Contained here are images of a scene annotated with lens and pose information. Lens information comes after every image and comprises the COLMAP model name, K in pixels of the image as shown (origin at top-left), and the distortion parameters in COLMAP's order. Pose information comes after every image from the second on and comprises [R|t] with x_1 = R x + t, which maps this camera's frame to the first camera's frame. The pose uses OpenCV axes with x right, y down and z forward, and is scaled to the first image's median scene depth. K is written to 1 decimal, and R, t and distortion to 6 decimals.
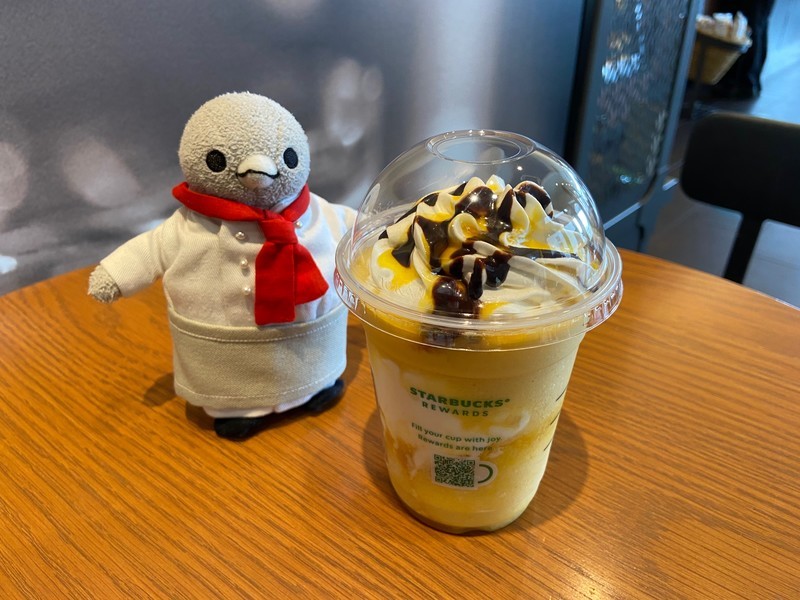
lens RADIAL K [[616.3, 0, 400.0], [0, 616.3, 300.0], [0, 0, 1]] dist [0.005371, 0.002014]
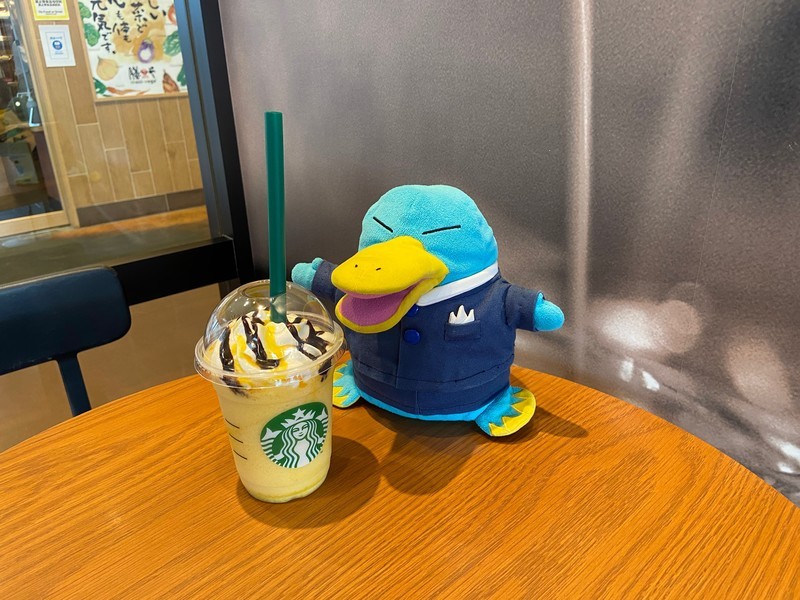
lens RADIAL K [[616.3, 0, 400.0], [0, 616.3, 300.0], [0, 0, 1]] dist [0.005371, 0.002014]
pose [[-0.127542, 0.388506, -0.912576, 0.520734], [-0.502327, 0.768056, 0.397186, -0.444338], [0.855219, 0.509070, 0.097198, 0.368456]]
